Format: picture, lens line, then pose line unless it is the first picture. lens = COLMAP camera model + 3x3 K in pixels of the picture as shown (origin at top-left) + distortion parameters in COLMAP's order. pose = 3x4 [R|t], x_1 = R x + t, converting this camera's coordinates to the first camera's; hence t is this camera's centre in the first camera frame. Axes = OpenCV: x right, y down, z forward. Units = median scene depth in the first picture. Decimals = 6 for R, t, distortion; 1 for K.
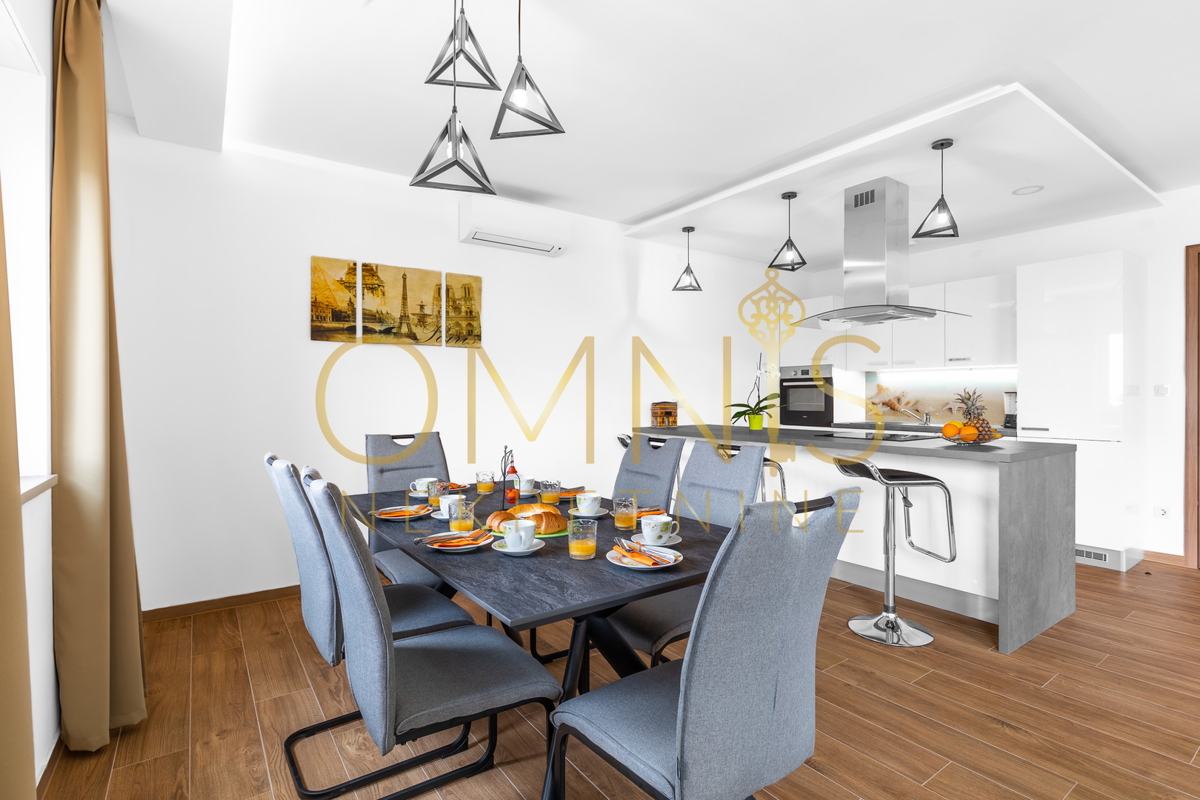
lens RADIAL K [[581.6, 0, 600.0], [0, 581.6, 400.0], [0, 0, 1]] dist [0.026367, -0.000649]
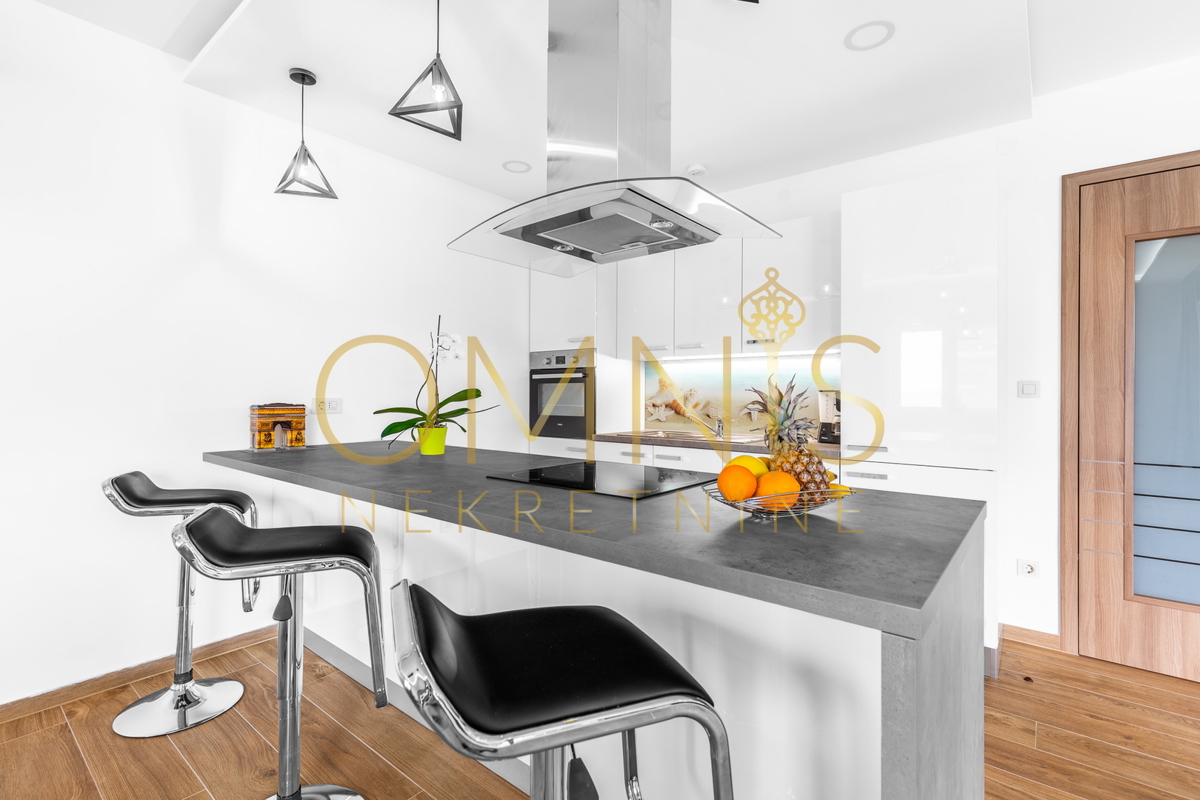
lens RADIAL K [[519.7, 0, 573.7], [0, 519.7, 398.0], [0, 0, 1]] dist [0.029438, -0.000045]
pose [[0.979568, 0.004875, 0.201052, 0.341994], [-0.004855, 0.999988, -0.000593, -0.003126], [-0.201052, -0.000396, 0.979580, 0.554089]]
